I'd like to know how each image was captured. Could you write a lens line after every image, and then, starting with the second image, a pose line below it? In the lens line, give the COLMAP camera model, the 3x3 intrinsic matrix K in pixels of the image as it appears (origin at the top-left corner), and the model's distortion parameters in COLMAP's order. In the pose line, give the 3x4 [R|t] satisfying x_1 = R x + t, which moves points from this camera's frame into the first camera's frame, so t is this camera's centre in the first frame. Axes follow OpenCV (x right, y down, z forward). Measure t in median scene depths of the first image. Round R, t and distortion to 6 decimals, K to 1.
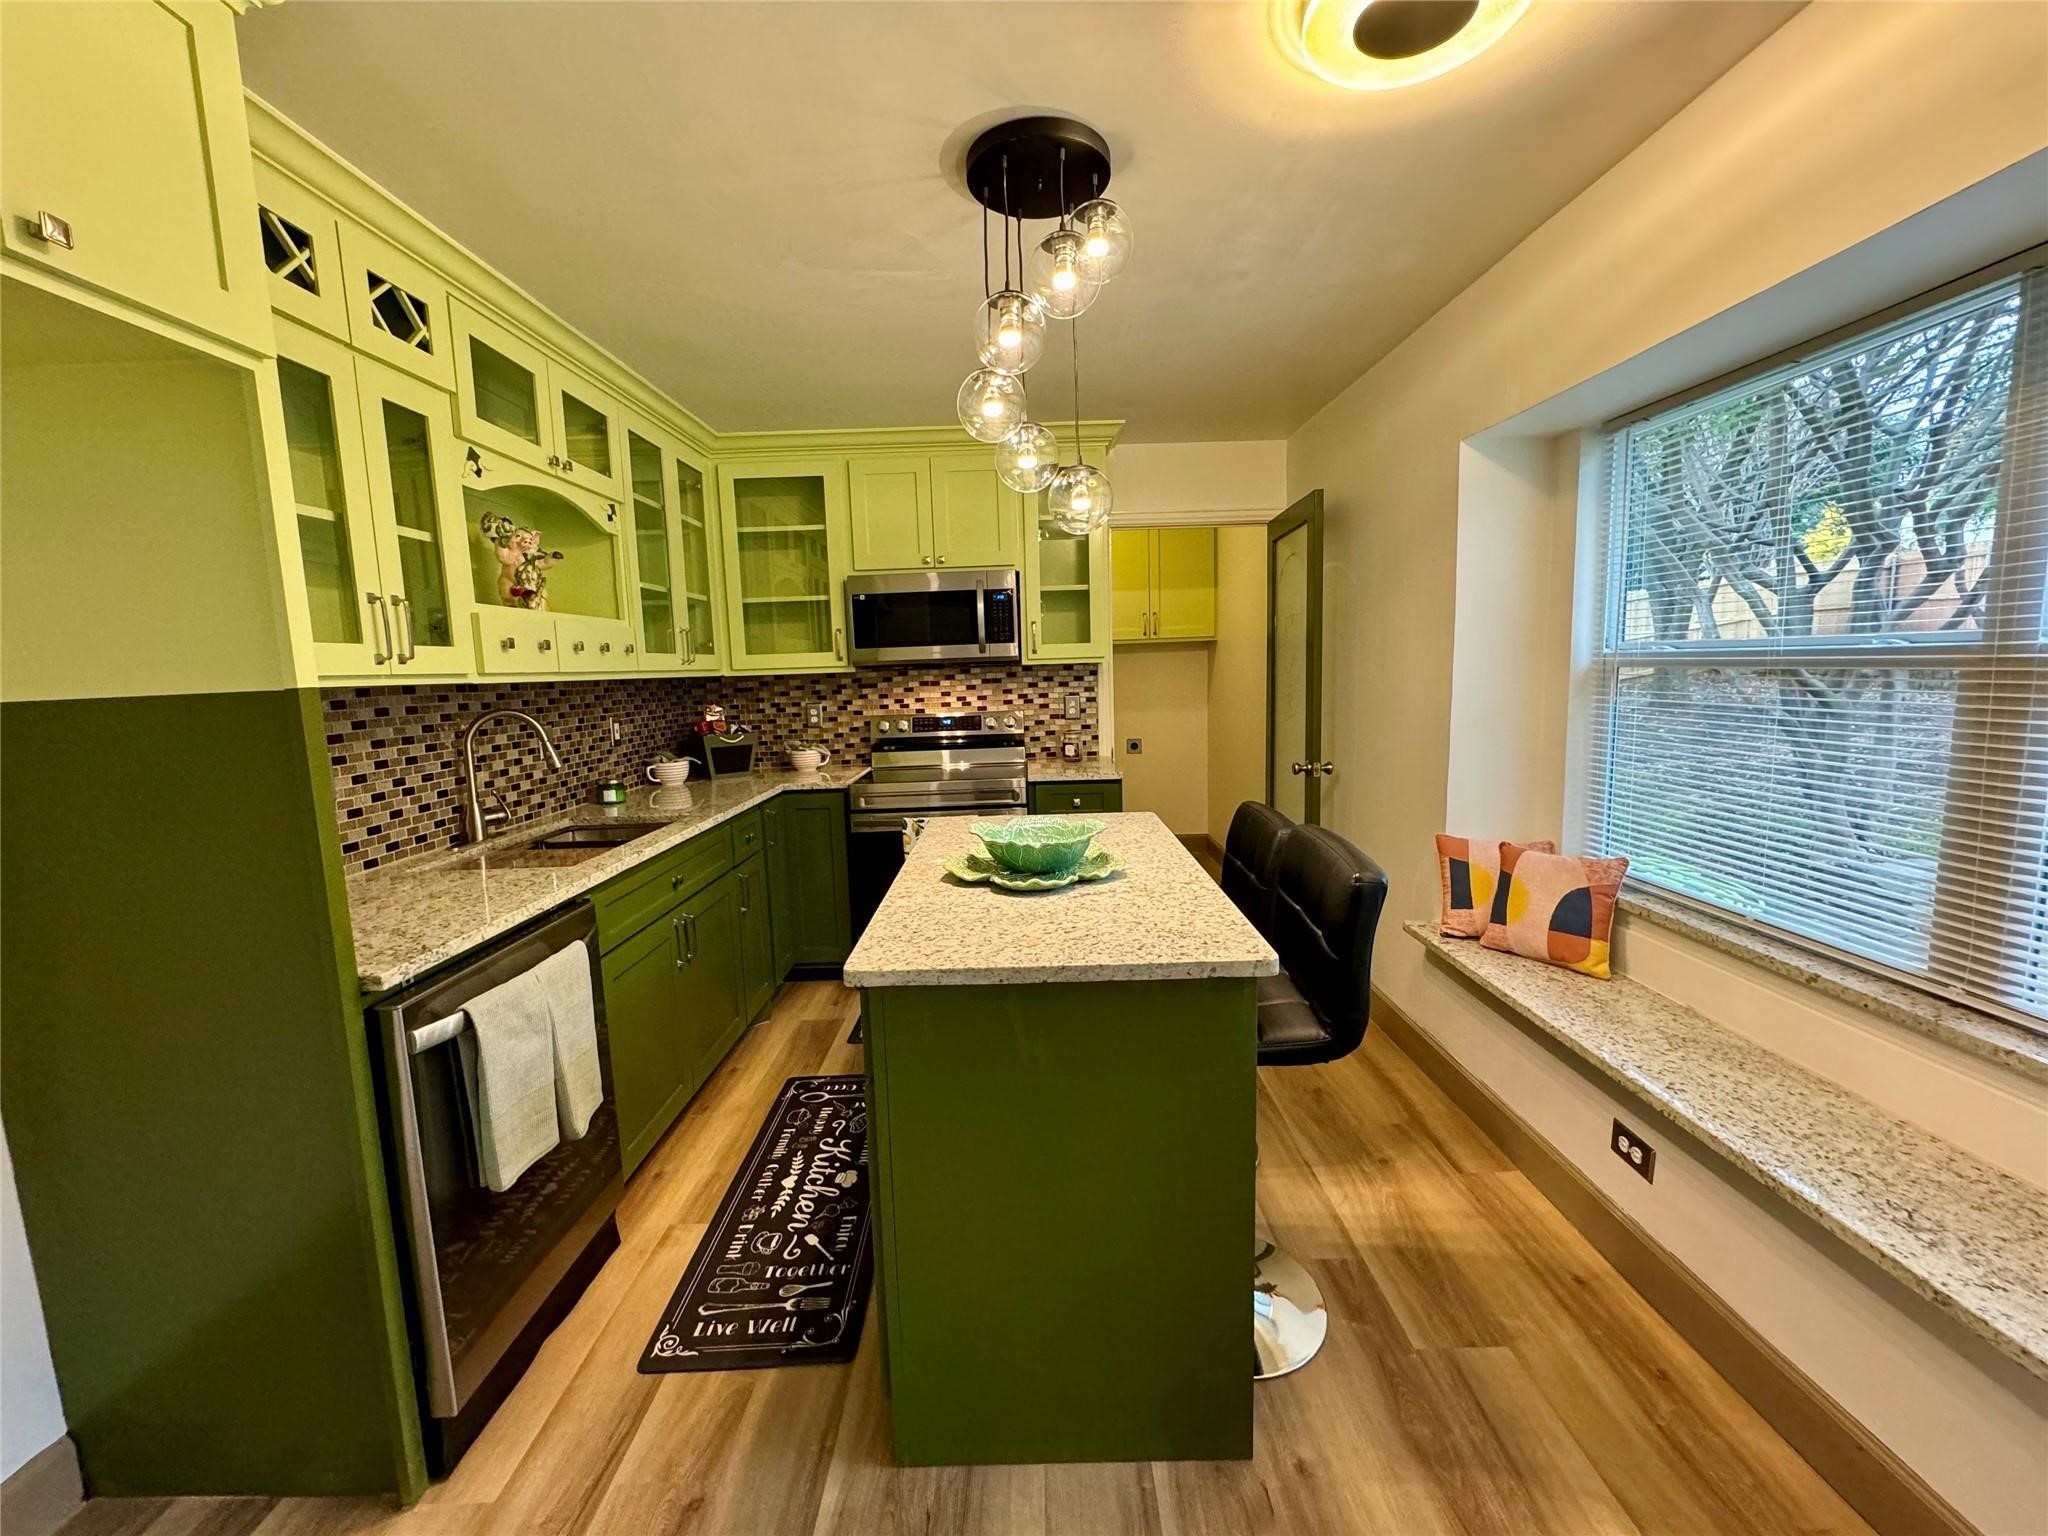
lens RADIAL K [[816.2, 0, 1023.8], [0, 816.2, 767.1], [0, 0, 1]] dist [0.000900, -0.000257]
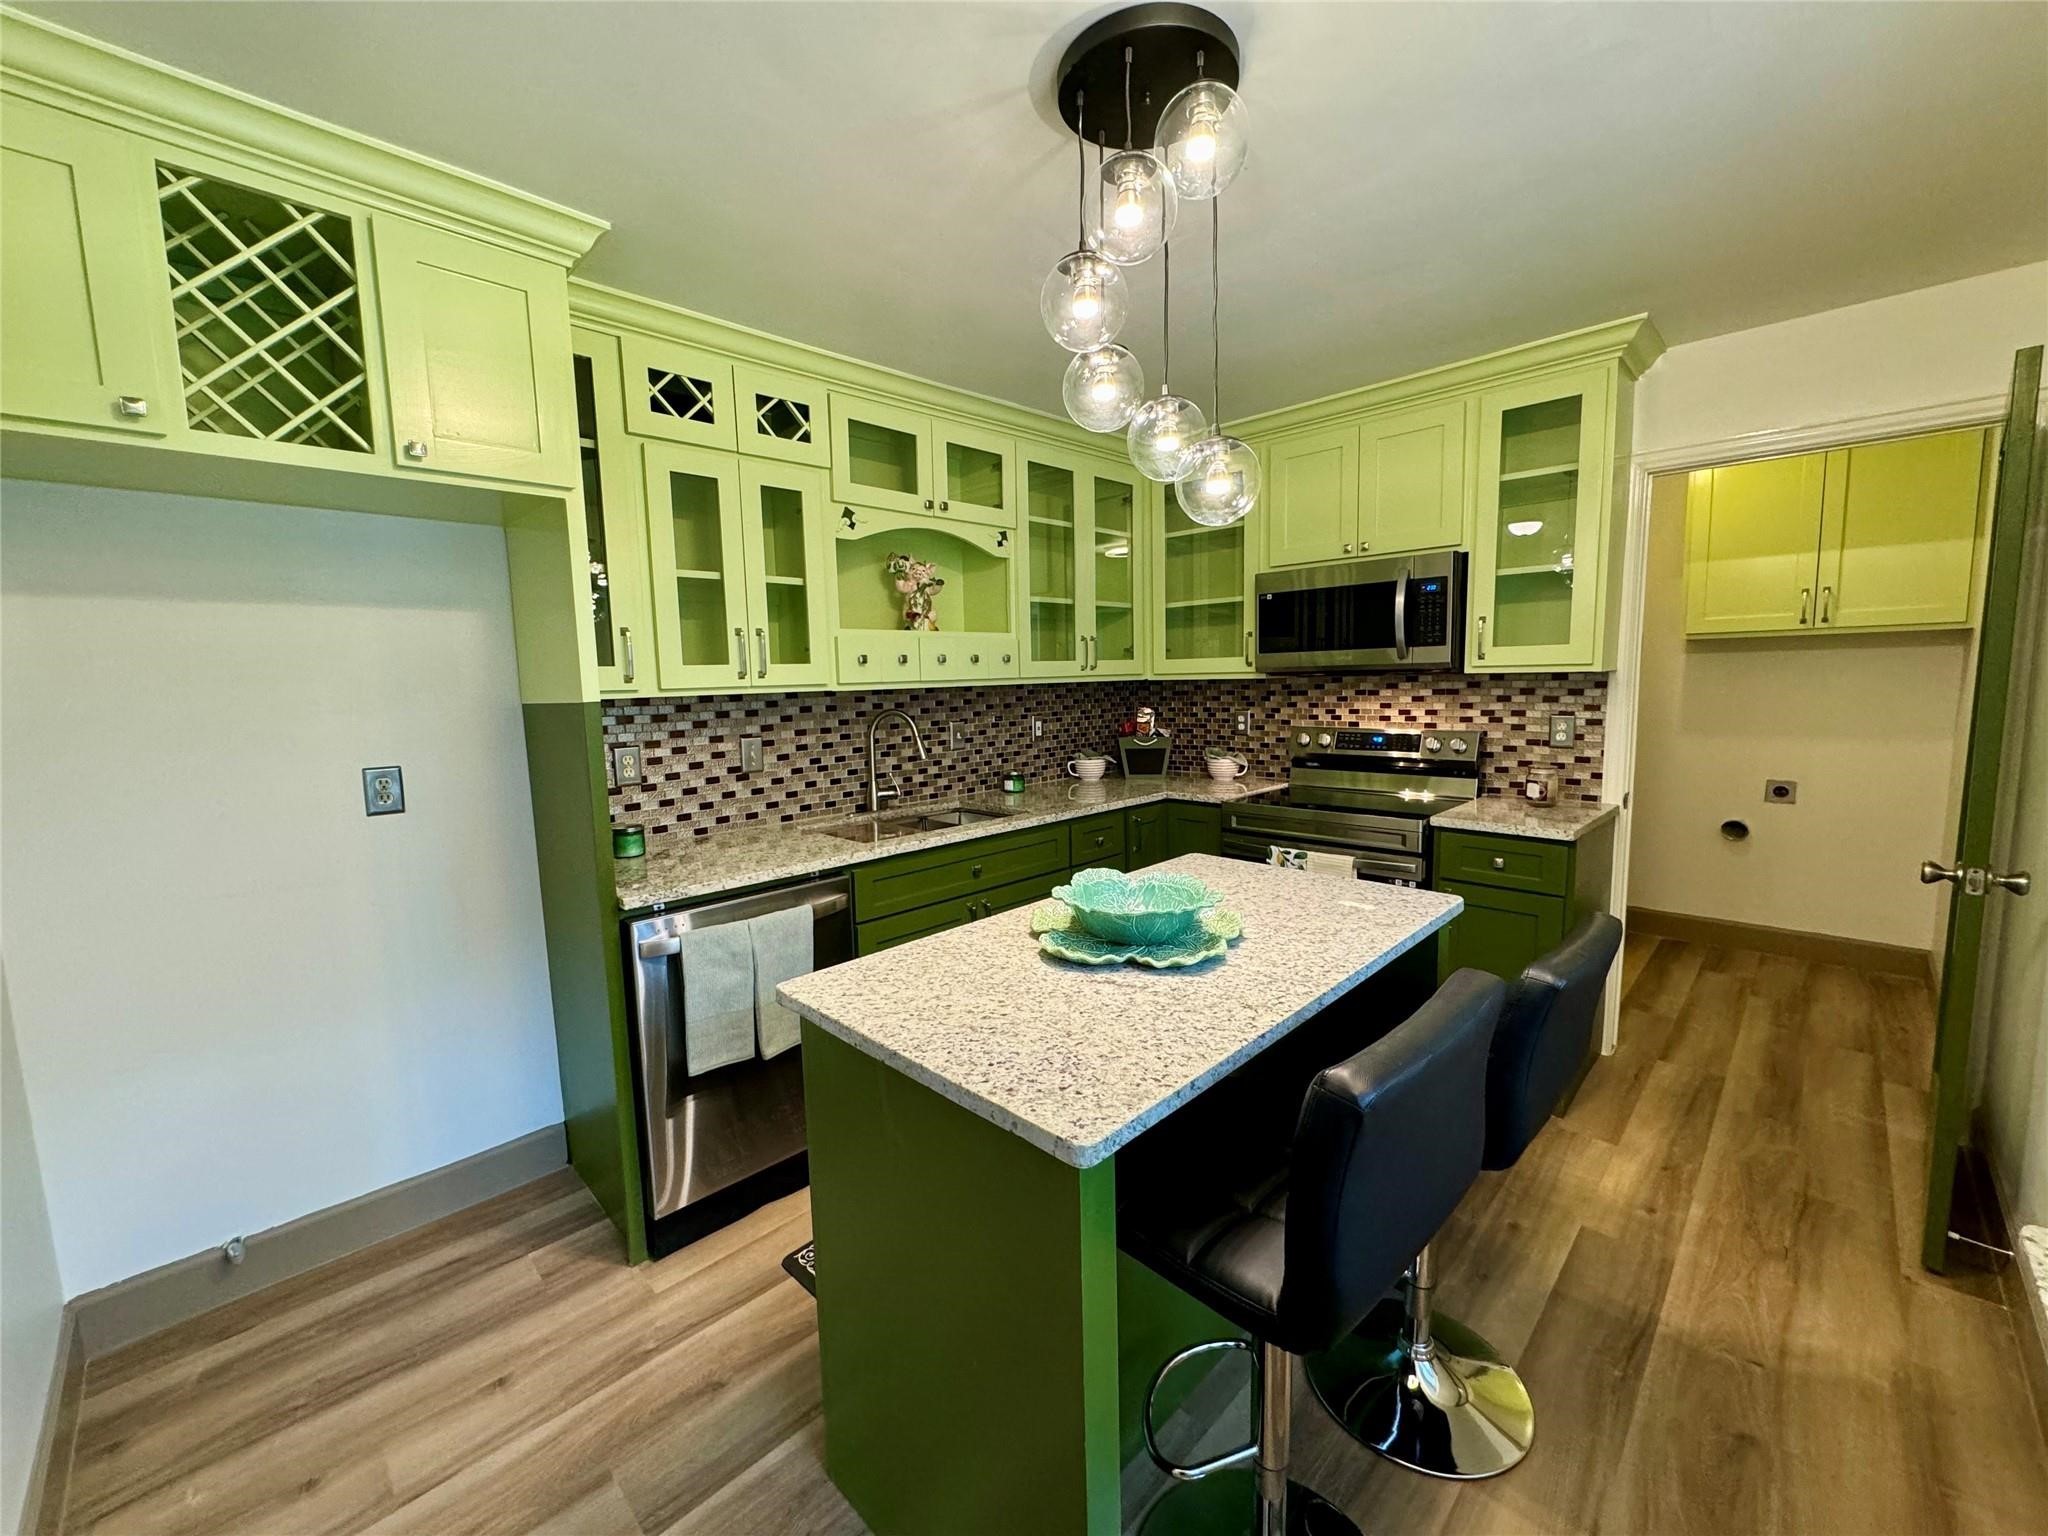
lens RADIAL K [[816.2, 0, 1019.7], [0, 816.2, 765.7], [0, 0, 1]] dist [0.000900, -0.000257]
pose [[0.706118, 0.093642, -0.701875, 0.355888], [-0.085330, 0.995247, 0.046936, -0.055277], [0.702934, 0.026748, 0.710752, 0.227655]]
